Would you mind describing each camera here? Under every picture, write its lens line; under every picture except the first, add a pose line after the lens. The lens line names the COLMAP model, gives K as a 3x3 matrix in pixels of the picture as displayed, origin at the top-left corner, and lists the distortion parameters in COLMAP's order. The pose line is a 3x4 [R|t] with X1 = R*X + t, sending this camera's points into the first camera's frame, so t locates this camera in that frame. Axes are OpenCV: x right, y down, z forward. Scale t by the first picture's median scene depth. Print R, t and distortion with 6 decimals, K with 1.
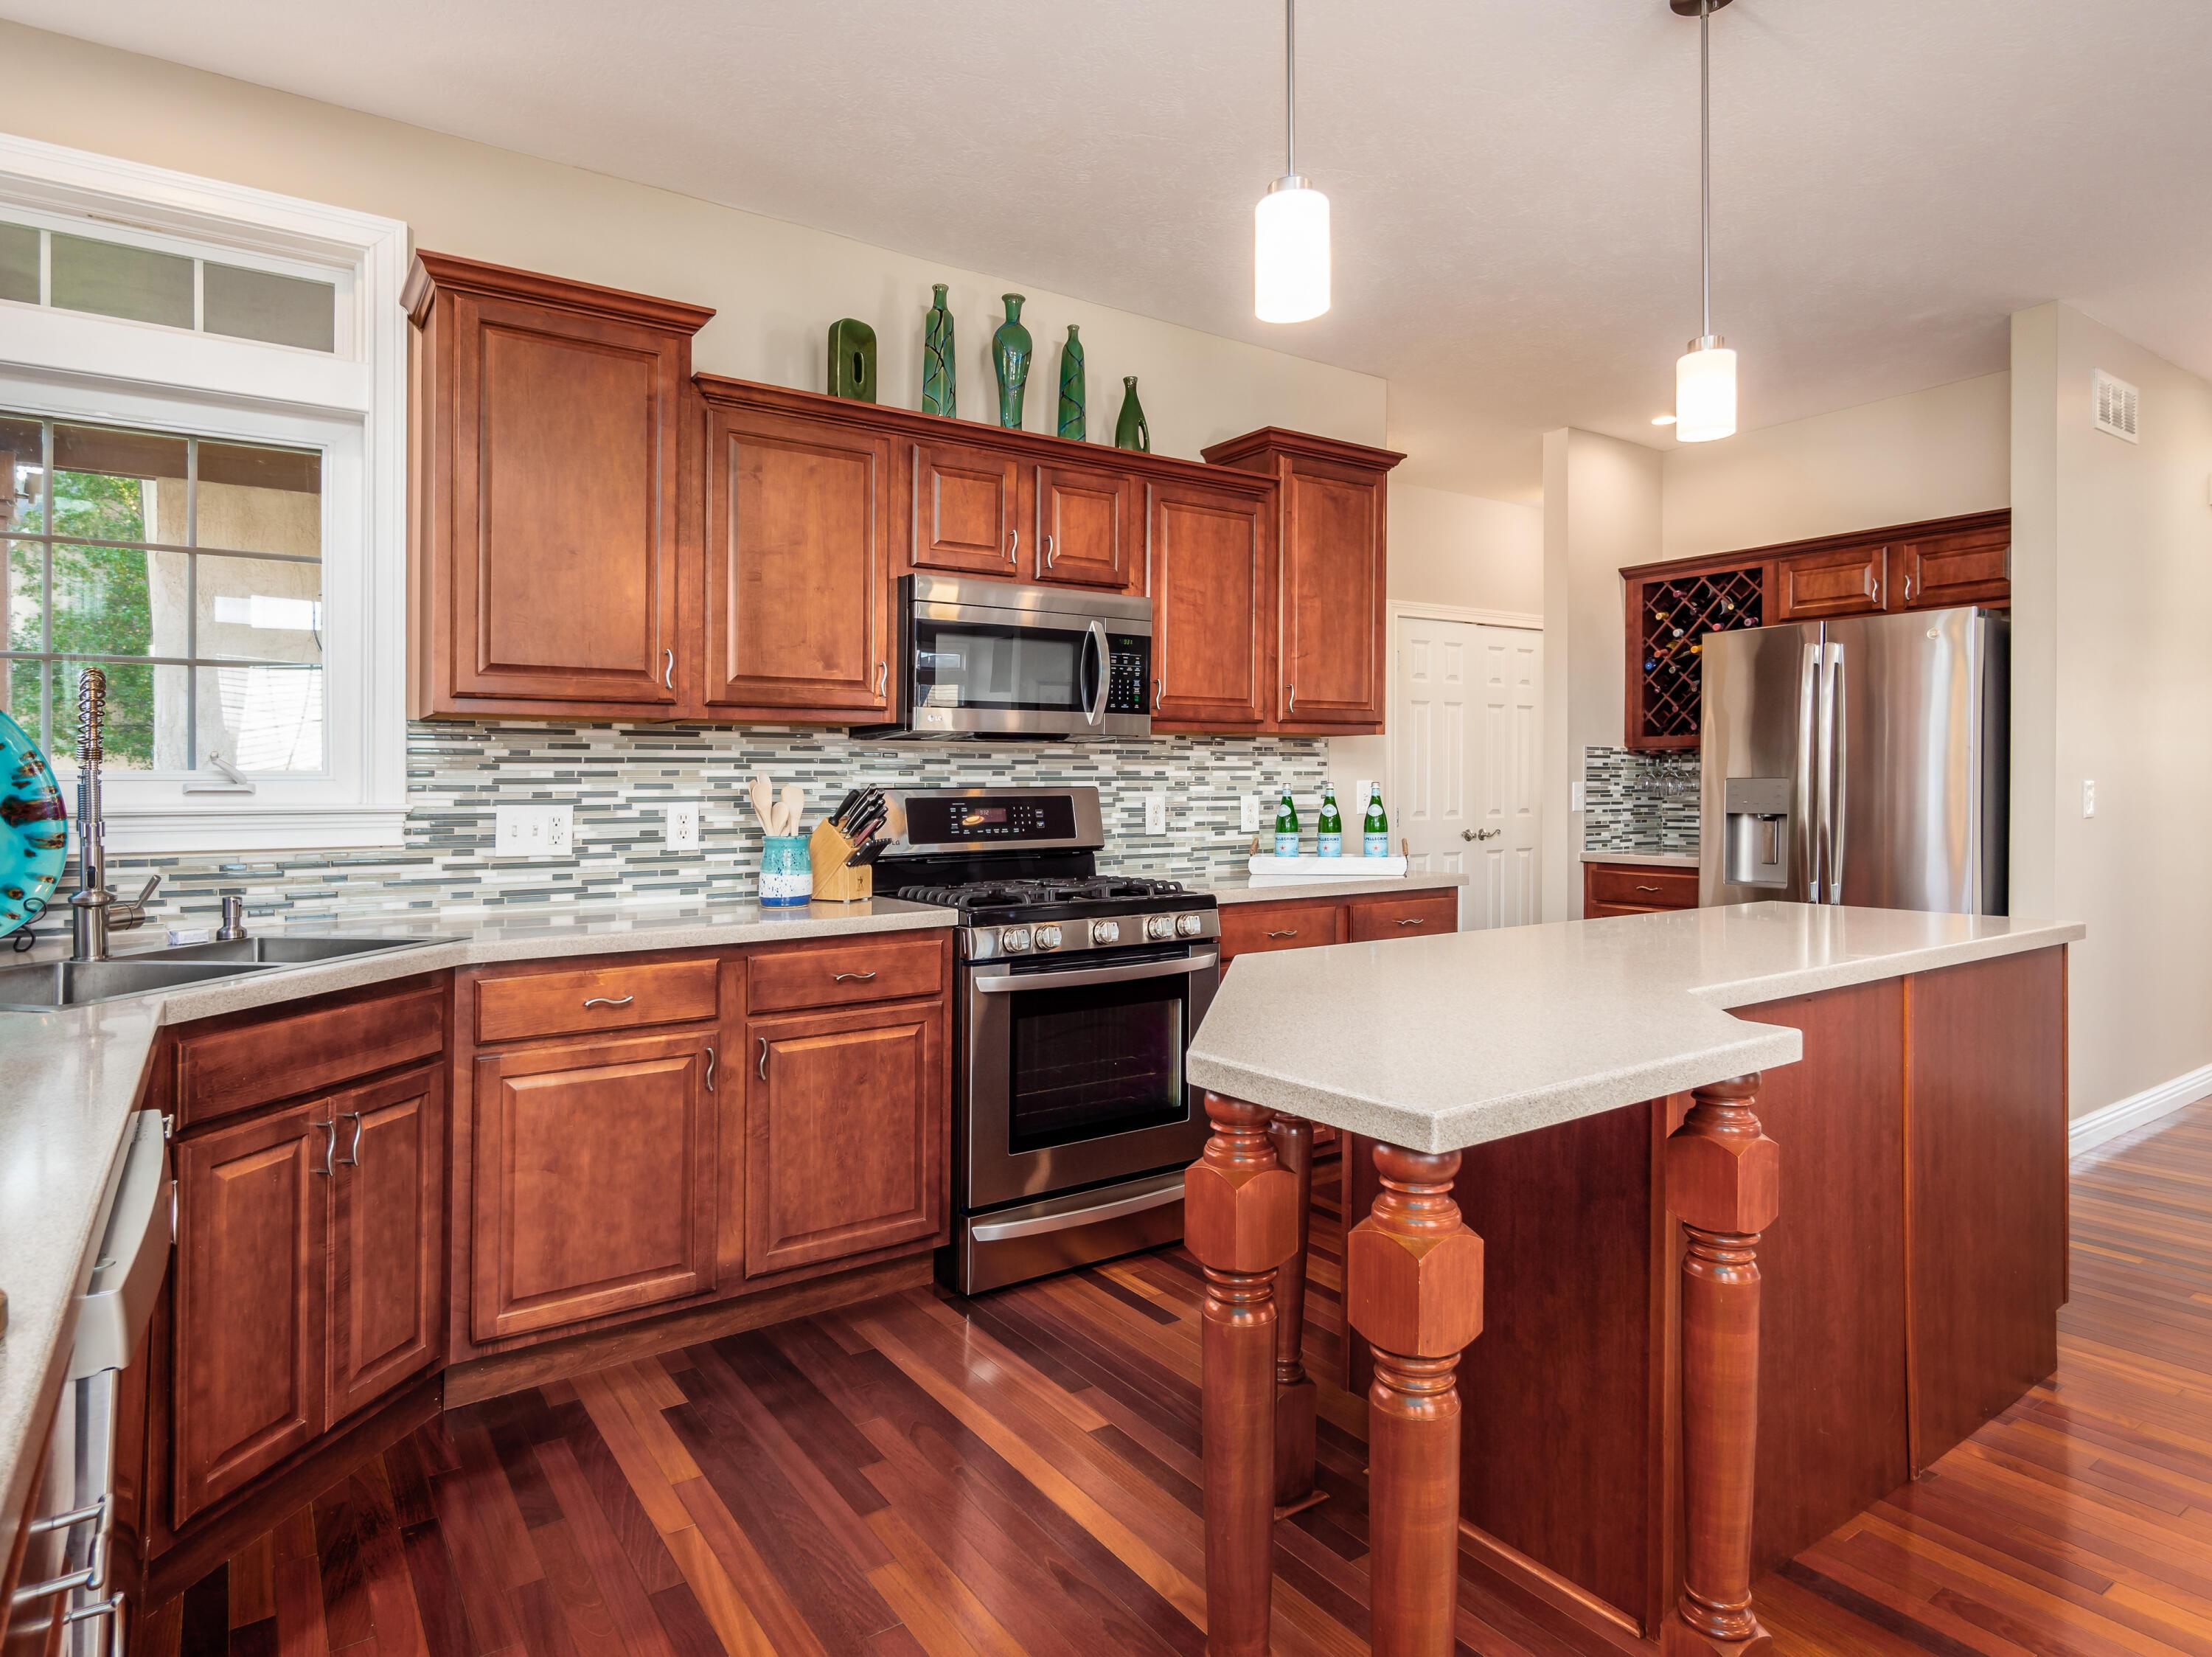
lens RADIAL K [[1244.4, 0, 1108.4], [0, 1244.4, 780.7], [0, 0, 1]] dist [-0.004945, 0.002740]
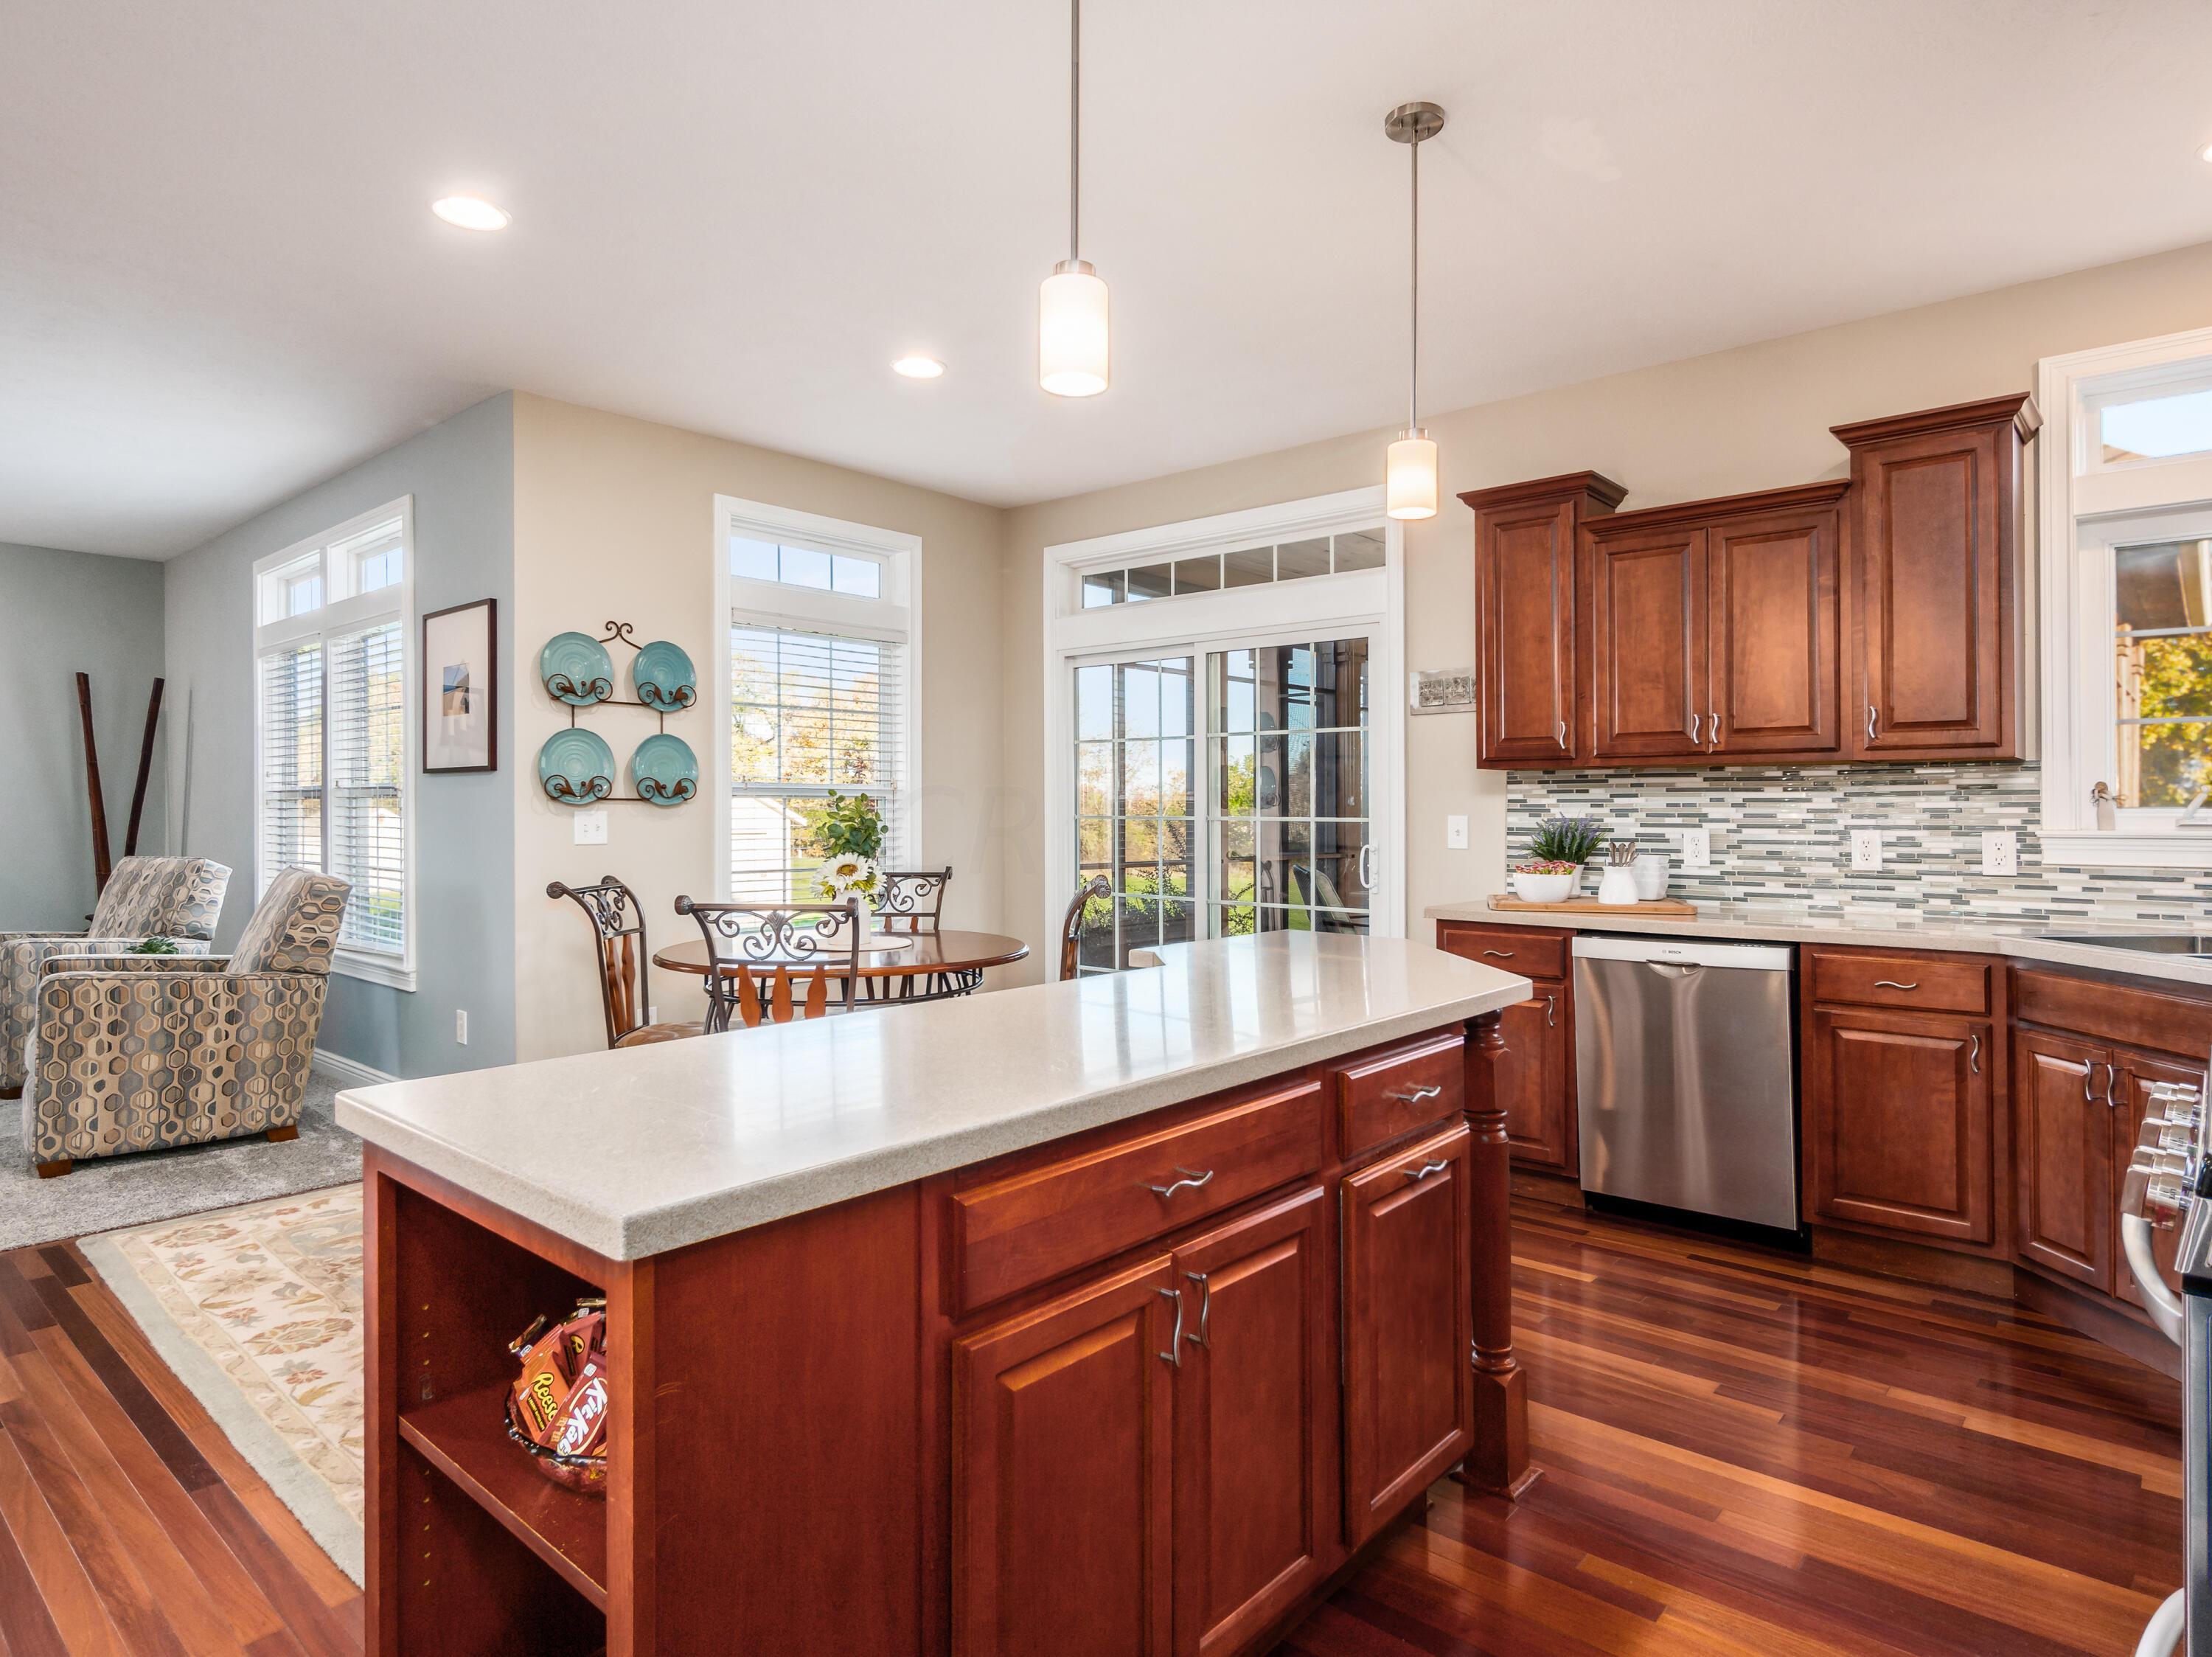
lens RADIAL K [[1244.4, 0, 1110.1], [0, 1244.4, 790.8], [0, 0, 1]] dist [-0.004945, 0.002740]
pose [[-0.971899, -0.000540, -0.235396, 0.428593], [0.003220, 0.999873, -0.015588, -0.002966], [0.235375, -0.015908, -0.971774, 1.178055]]
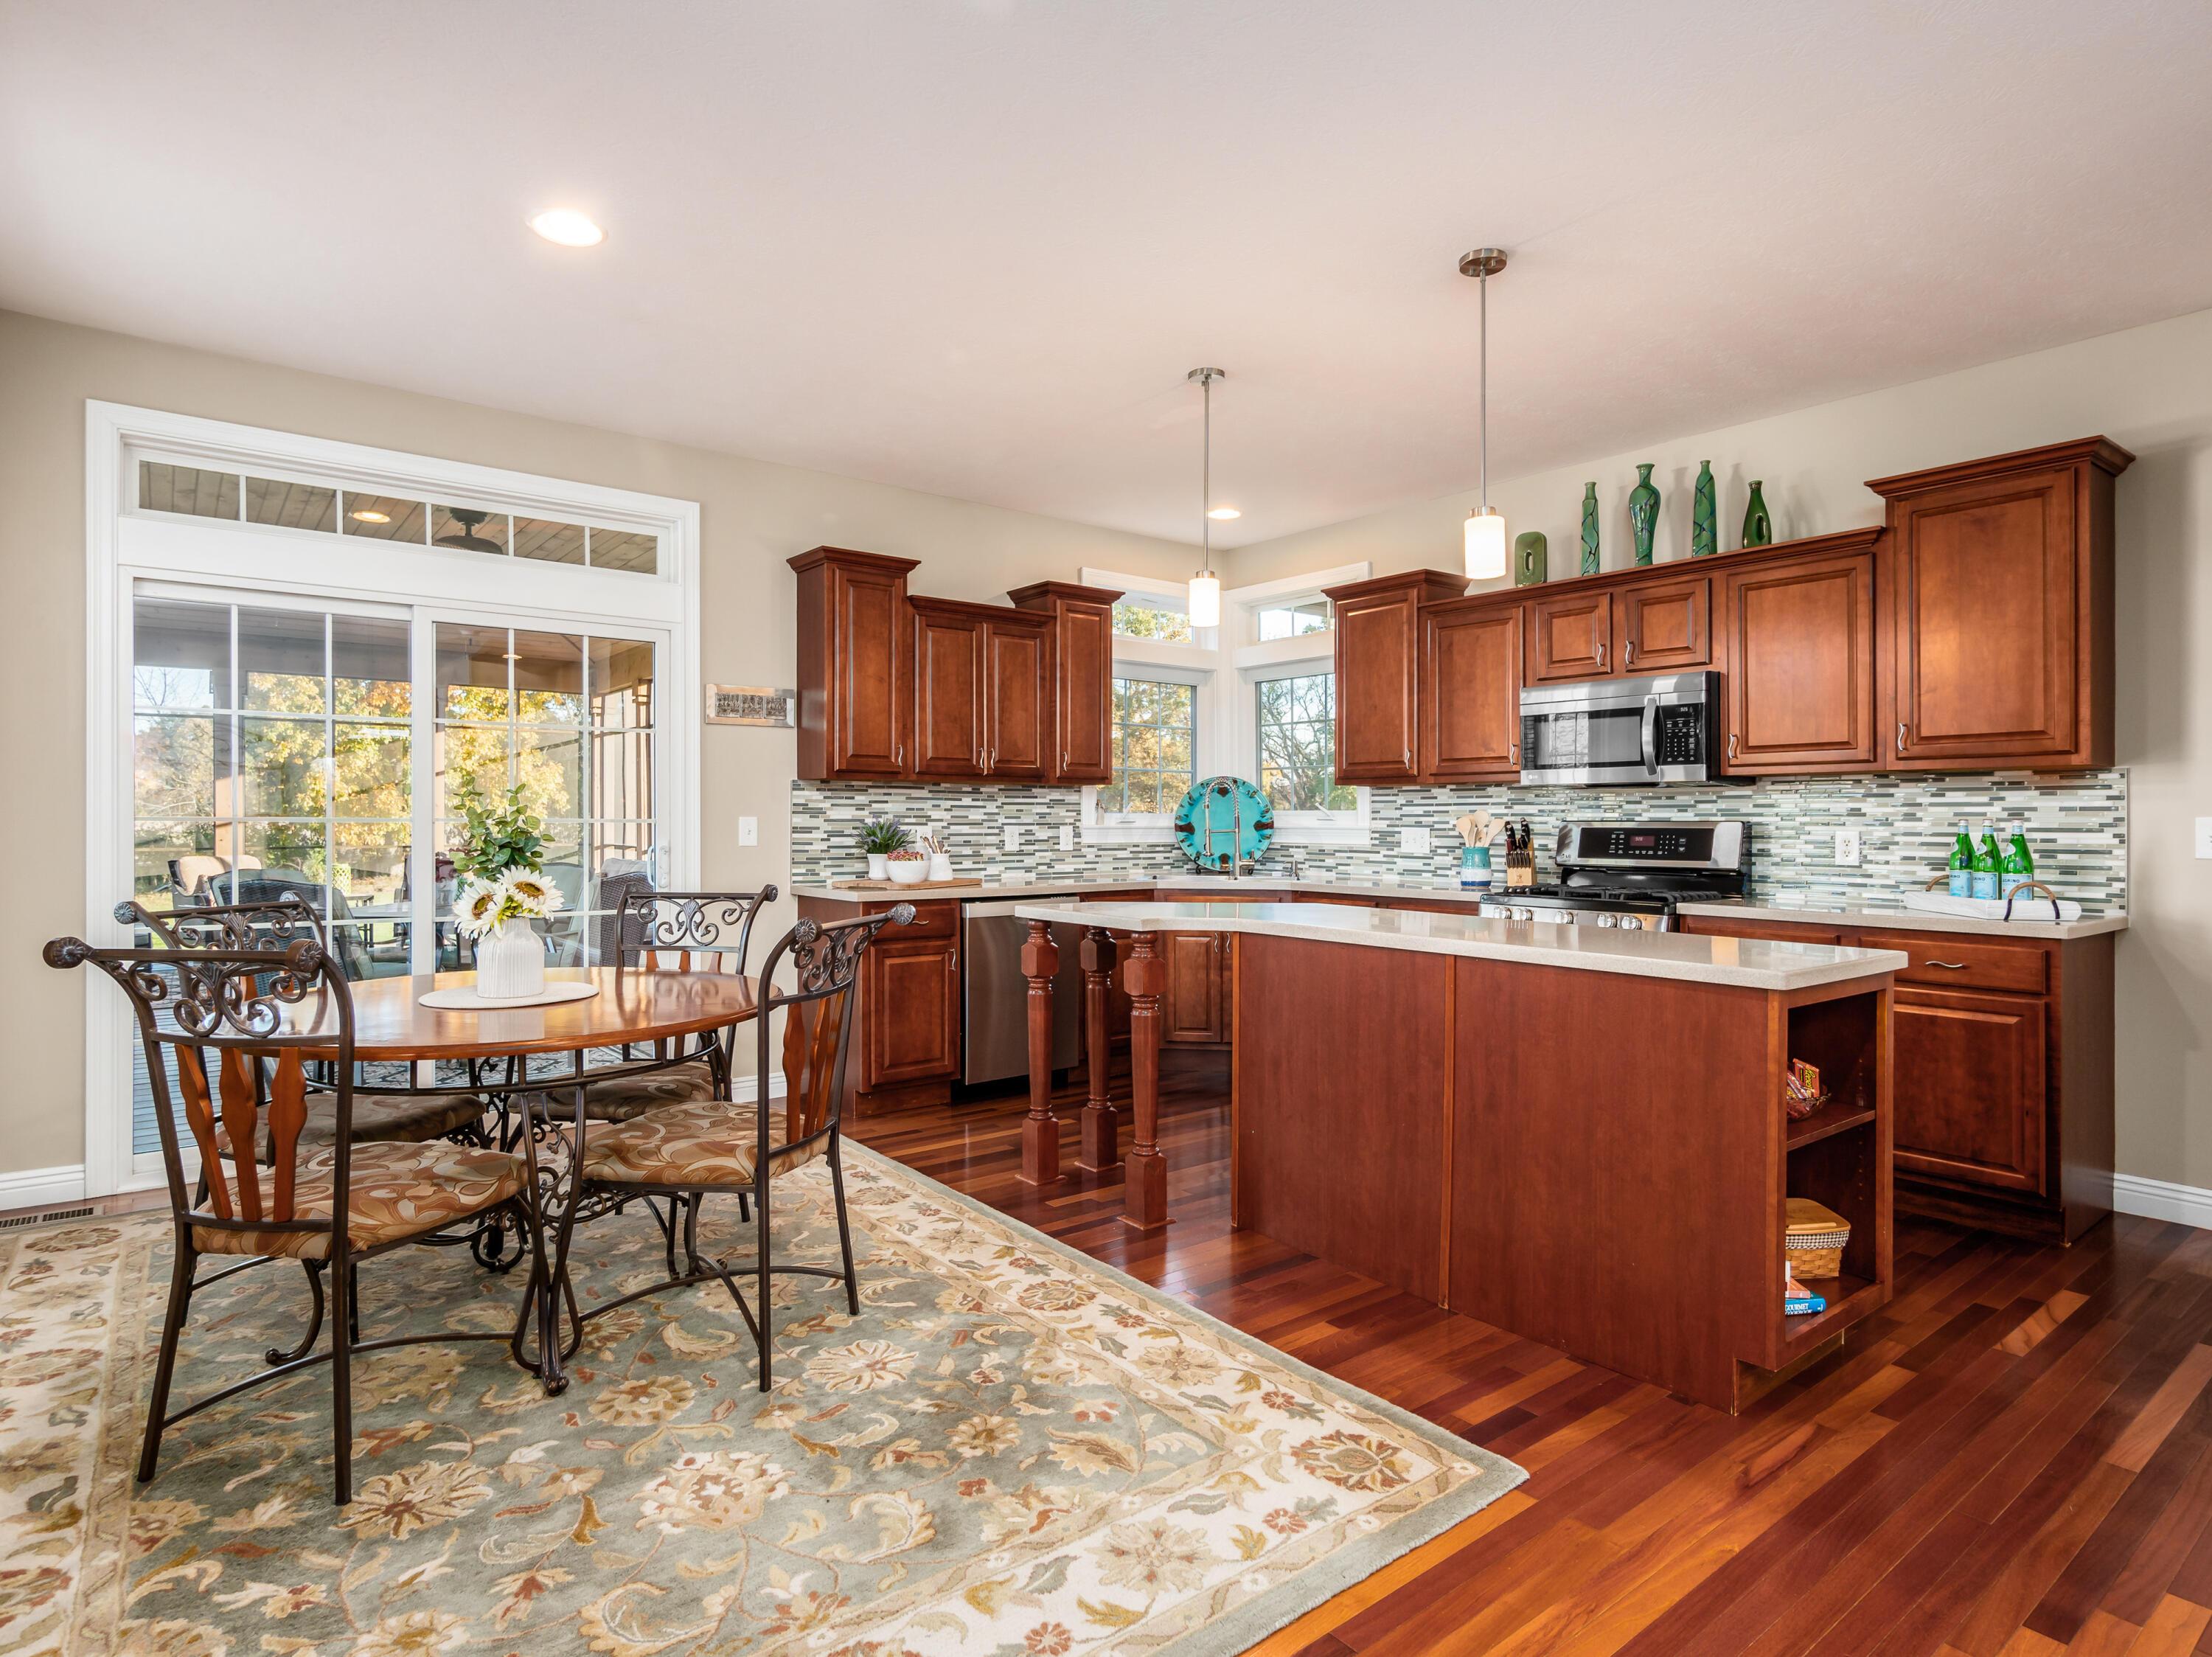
lens RADIAL K [[1244.4, 0, 1085.5], [0, 1244.4, 825.5], [0, 0, 1]] dist [-0.004945, 0.002740]
pose [[0.052265, 0.009339, -0.998590, 1.275213], [-0.002831, 0.999954, 0.009203, -0.000370], [0.998629, 0.002346, 0.052289, 0.306196]]
